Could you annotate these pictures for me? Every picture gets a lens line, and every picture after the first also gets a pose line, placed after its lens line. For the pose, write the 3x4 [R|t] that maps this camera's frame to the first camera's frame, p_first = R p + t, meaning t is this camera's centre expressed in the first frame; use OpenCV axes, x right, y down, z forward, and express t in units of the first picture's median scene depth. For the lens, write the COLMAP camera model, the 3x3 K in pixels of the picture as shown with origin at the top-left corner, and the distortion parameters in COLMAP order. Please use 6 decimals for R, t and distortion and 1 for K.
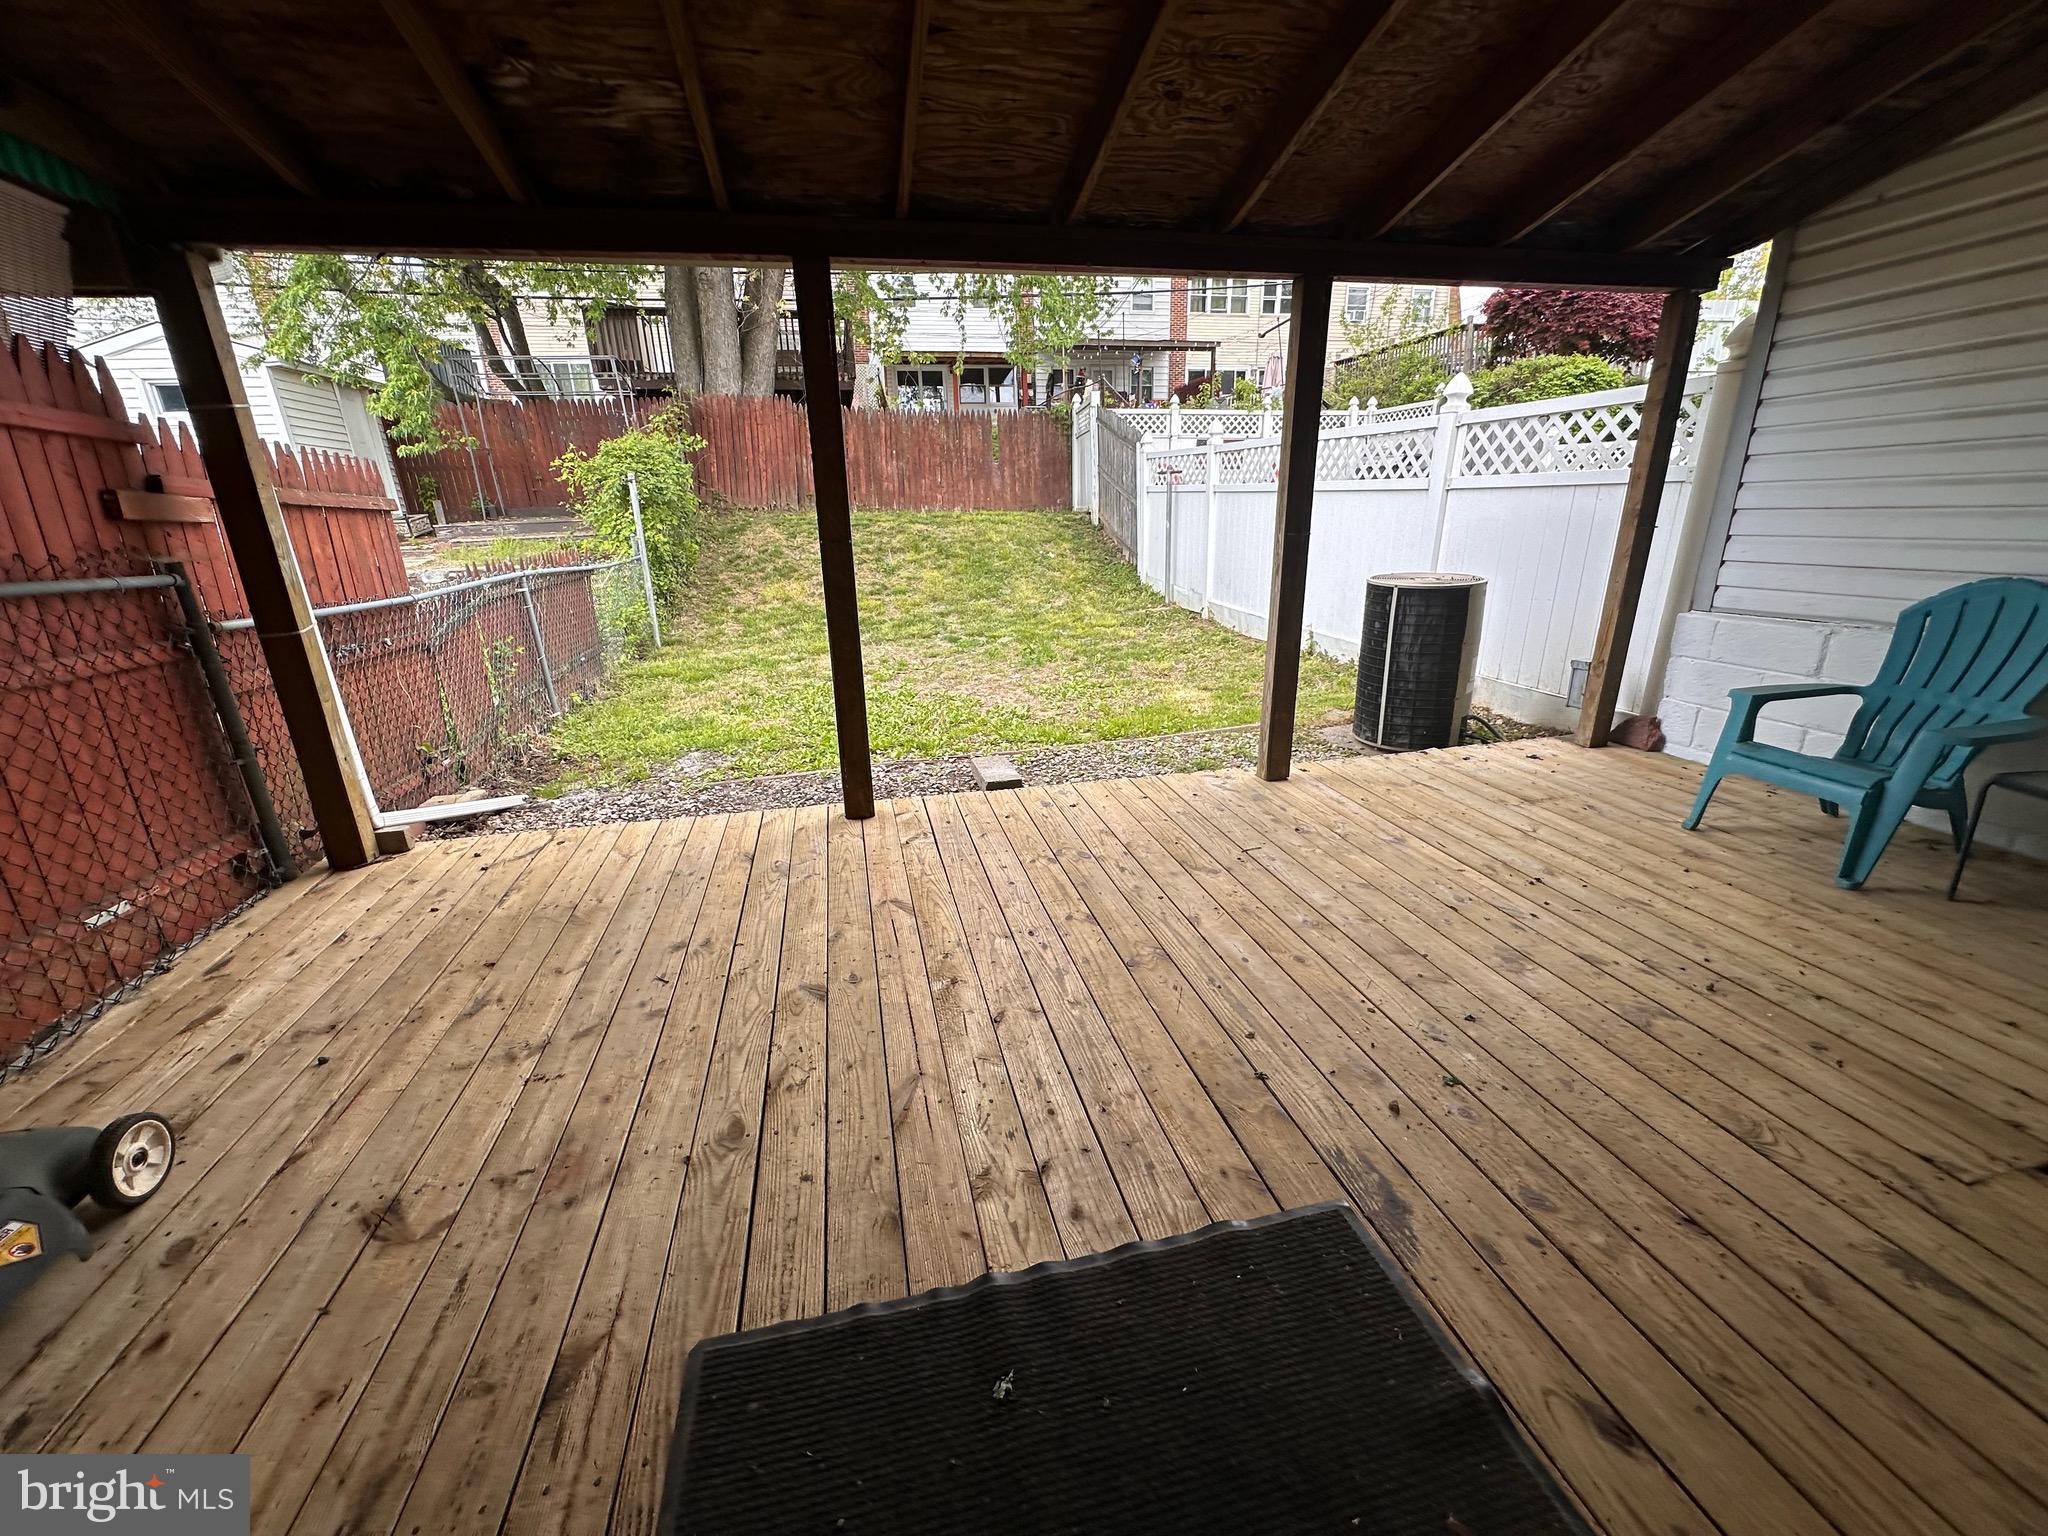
lens RADIAL K [[816.2, 0, 1021.9], [0, 816.2, 775.3], [0, 0, 1]] dist [-0.000784, 0.000163]
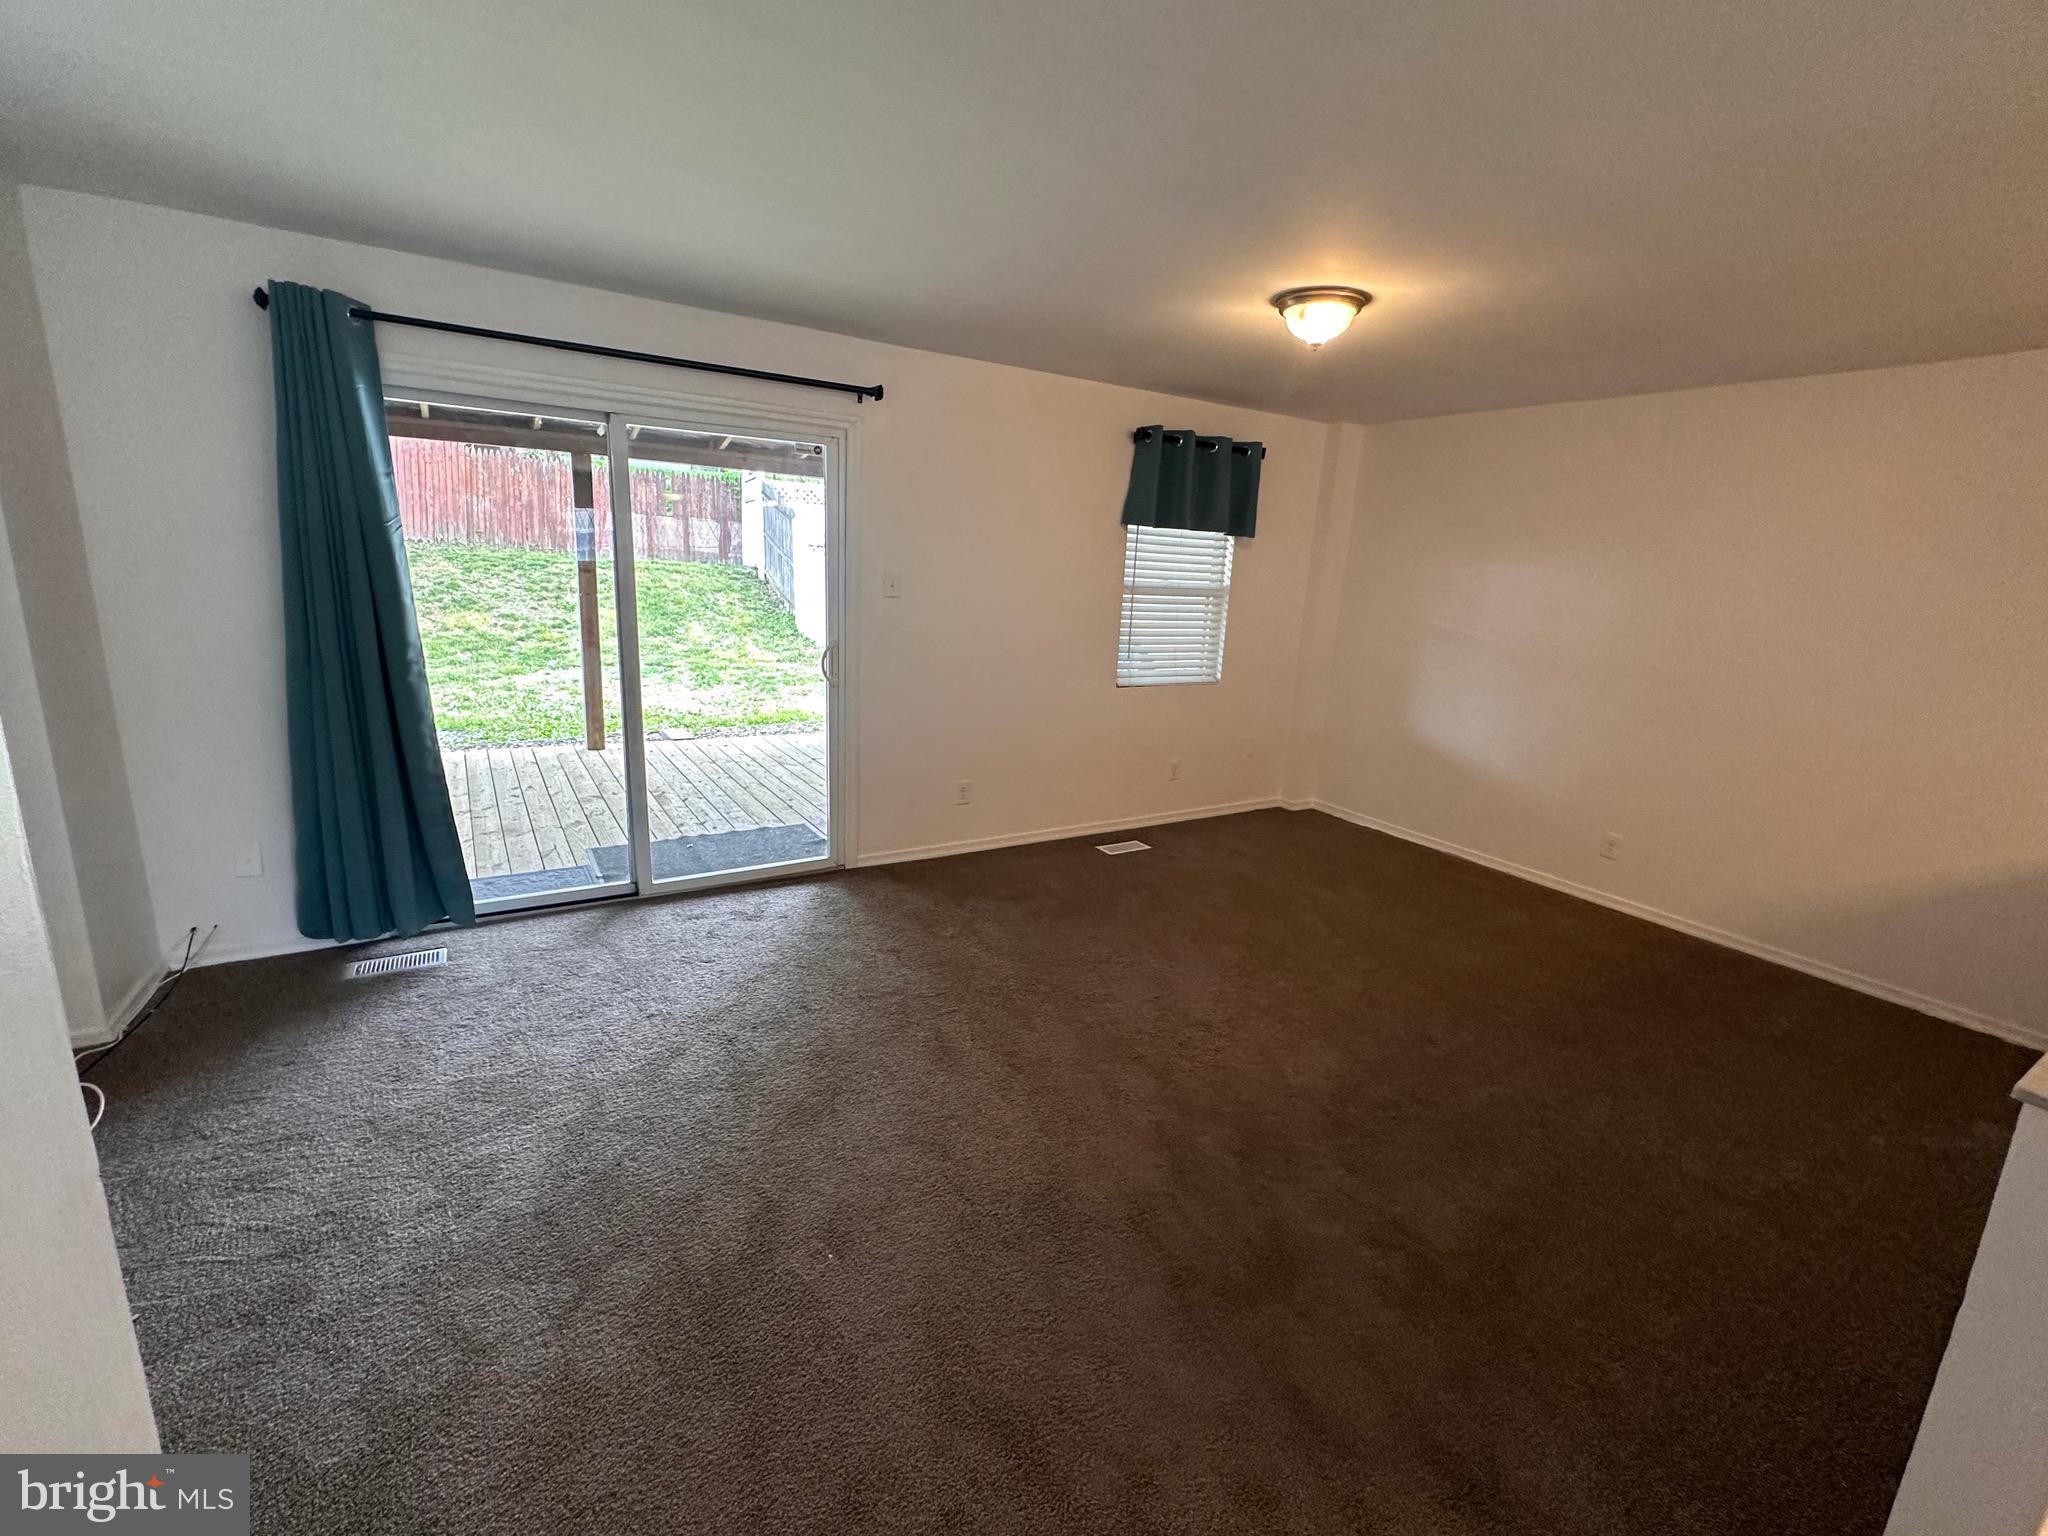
lens RADIAL K [[881.4, 0, 1020.1], [0, 881.4, 773.2], [0, 0, 1]] dist [-0.006007, -0.000311]
pose [[0.938340, -0.004372, 0.345685, 0.000267], [0.030832, 0.996994, -0.071080, 0.084092], [-0.344335, 0.077356, 0.935655, -0.339749]]
